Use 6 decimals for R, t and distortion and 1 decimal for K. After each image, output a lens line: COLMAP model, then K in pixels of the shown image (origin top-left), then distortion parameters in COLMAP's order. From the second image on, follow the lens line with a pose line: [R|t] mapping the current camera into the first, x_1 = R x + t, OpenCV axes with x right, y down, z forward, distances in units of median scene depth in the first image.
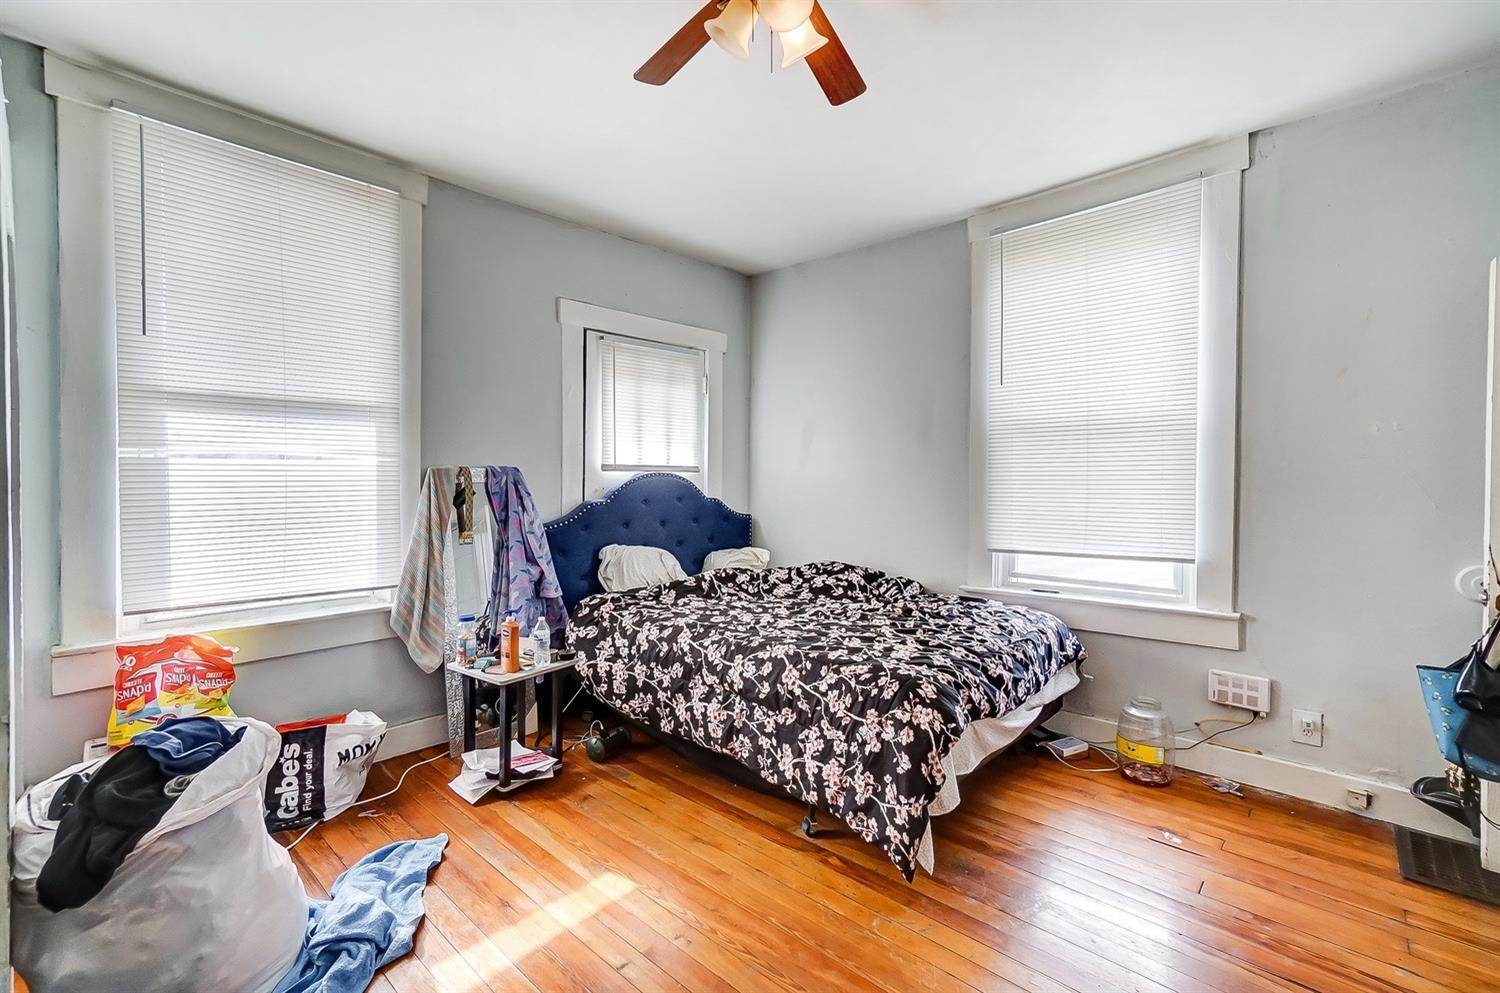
lens RADIAL K [[665.7, 0, 748.3], [0, 665.7, 489.5], [0, 0, 1]] dist [-0.014160, 0.015092]
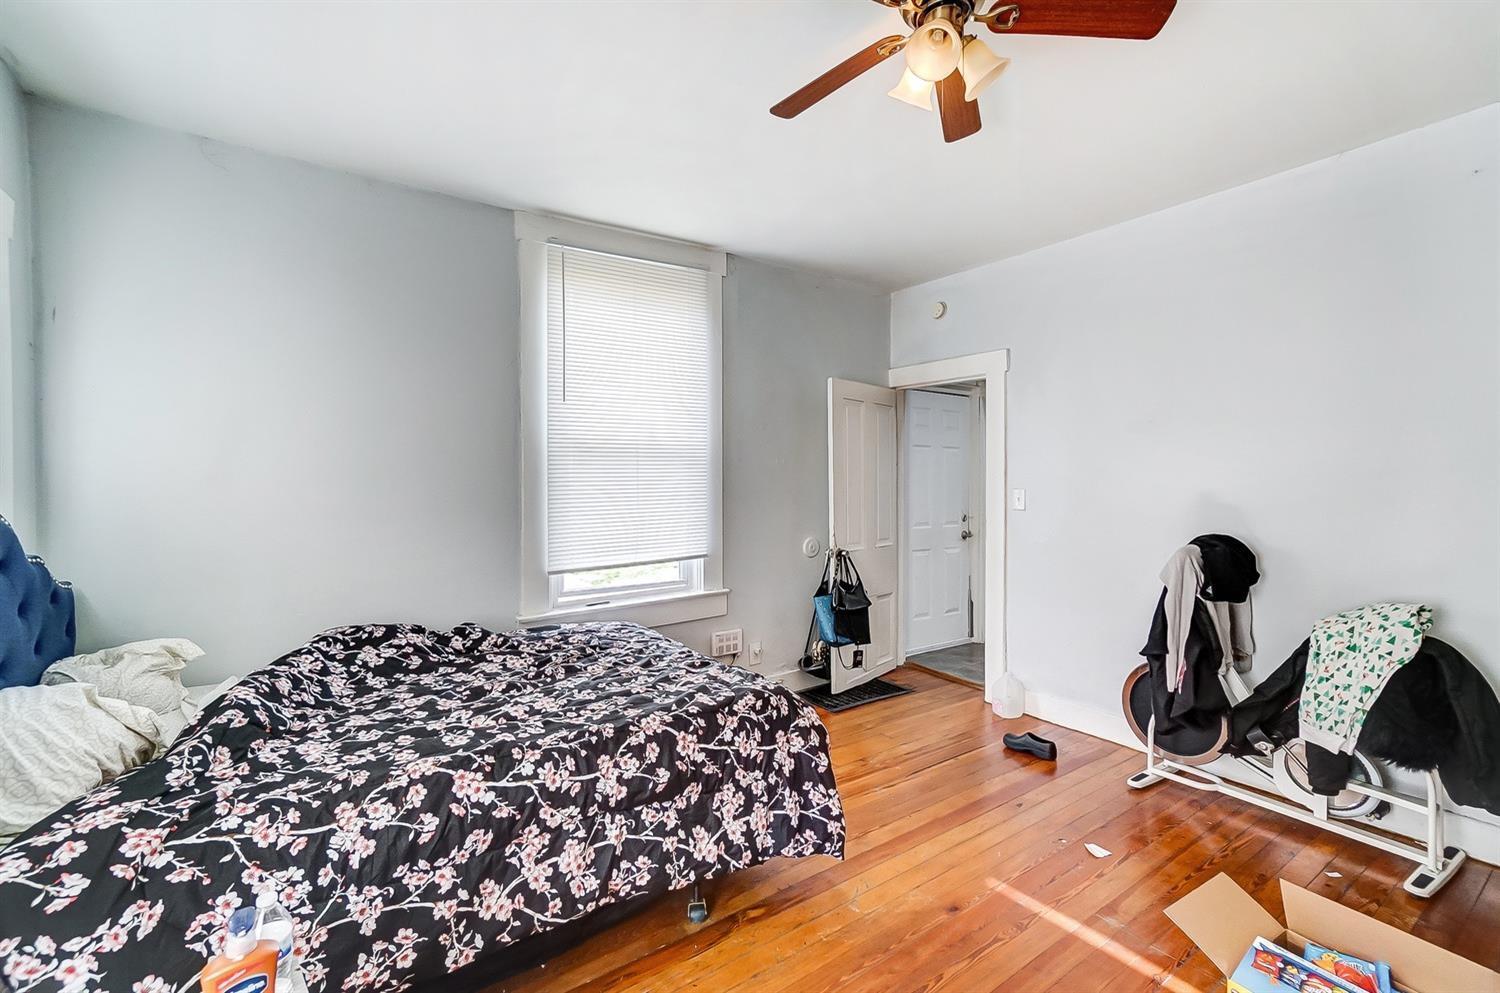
lens RADIAL K [[665.7, 0, 748.3], [0, 665.7, 489.5], [0, 0, 1]] dist [-0.014160, 0.015092]
pose [[0.194029, -0.012623, 0.980915, -0.678895], [0.024485, 0.999668, 0.008022, -0.037835], [-0.980690, 0.022461, 0.194274, 0.708541]]
